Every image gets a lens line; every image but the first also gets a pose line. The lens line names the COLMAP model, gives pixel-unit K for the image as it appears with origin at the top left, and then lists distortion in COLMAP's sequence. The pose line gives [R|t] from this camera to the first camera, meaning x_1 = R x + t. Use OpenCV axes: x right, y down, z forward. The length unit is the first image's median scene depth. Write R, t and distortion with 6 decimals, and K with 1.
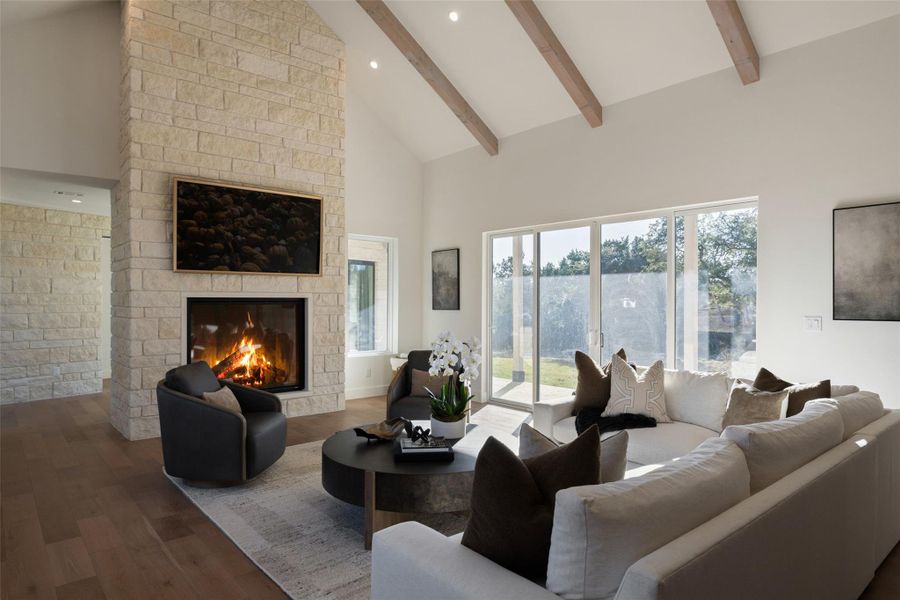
lens RADIAL K [[536.0, 0, 447.8], [0, 536.0, 299.9], [0, 0, 1]] dist [-0.003009, -0.001051]
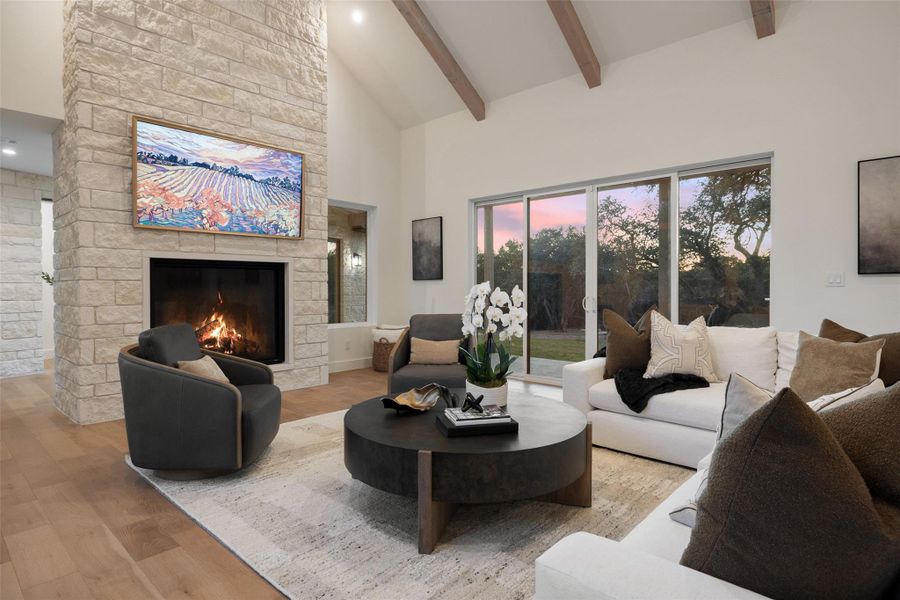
lens RADIAL K [[487.9, 0, 452.8], [0, 487.9, 287.0], [0, 0, 1]] dist [-0.002060, 0.000396]
pose [[0.992141, -0.003946, 0.125061, -0.132506], [0.003581, 0.999989, 0.003147, 0.056638], [-0.125072, -0.002675, 0.992144, 0.207880]]
